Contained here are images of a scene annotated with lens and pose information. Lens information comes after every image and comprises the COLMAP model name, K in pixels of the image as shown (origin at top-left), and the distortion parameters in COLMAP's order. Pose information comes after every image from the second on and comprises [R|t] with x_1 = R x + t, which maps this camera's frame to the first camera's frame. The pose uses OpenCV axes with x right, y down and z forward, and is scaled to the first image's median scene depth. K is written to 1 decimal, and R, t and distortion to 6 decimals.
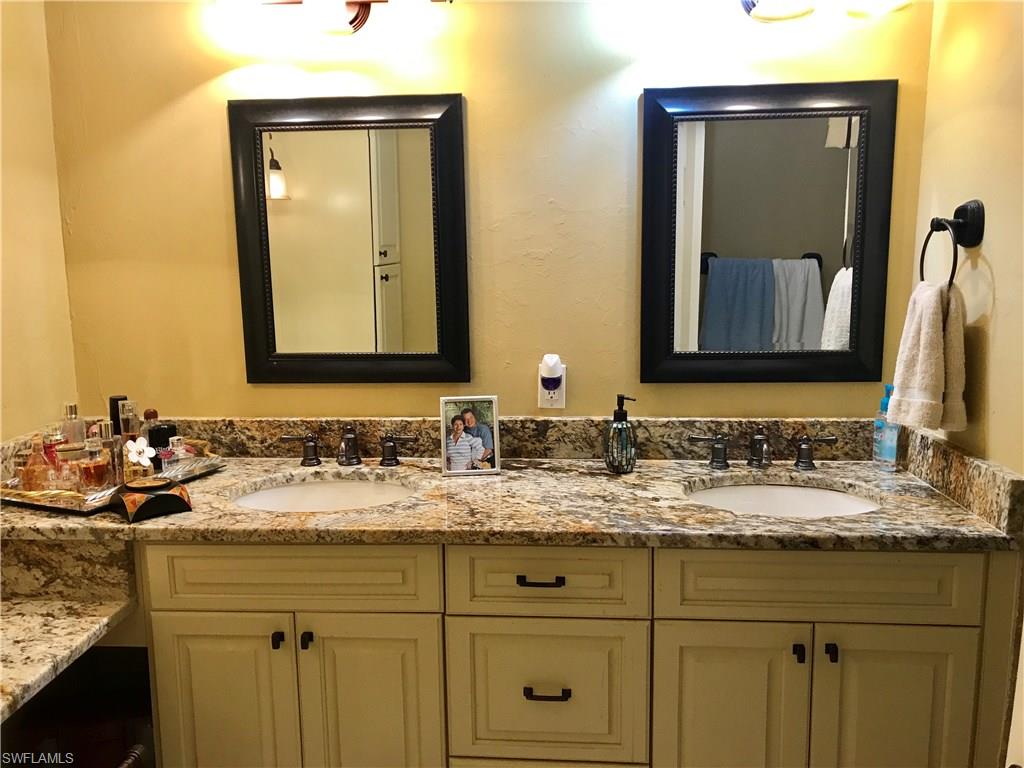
lens RADIAL K [[876.6, 0, 477.0], [0, 876.6, 378.7], [0, 0, 1]] dist [0.128259, -0.257155]
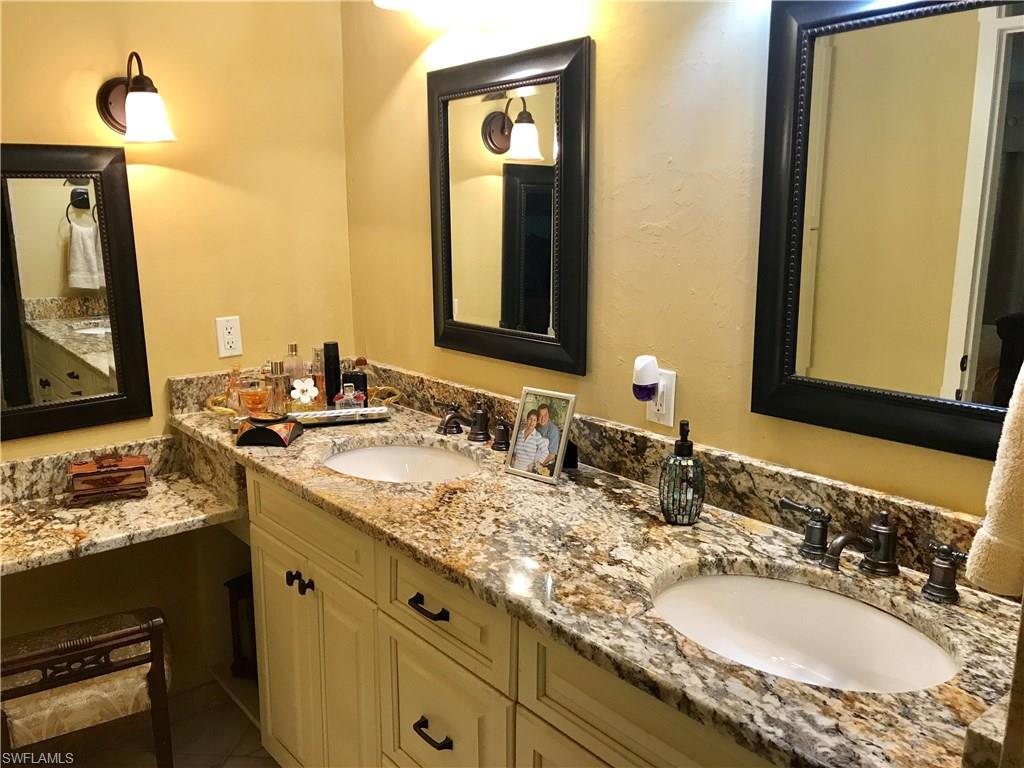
lens RADIAL K [[848.8, 0, 508.3], [0, 848.8, 379.2], [0, 0, 1]] dist [0.065449, -0.086710]
pose [[0.684272, 0.152588, -0.713084, 0.570214], [-0.118251, 0.988139, 0.097972, -0.069793], [0.719576, 0.017283, 0.694199, 0.385680]]
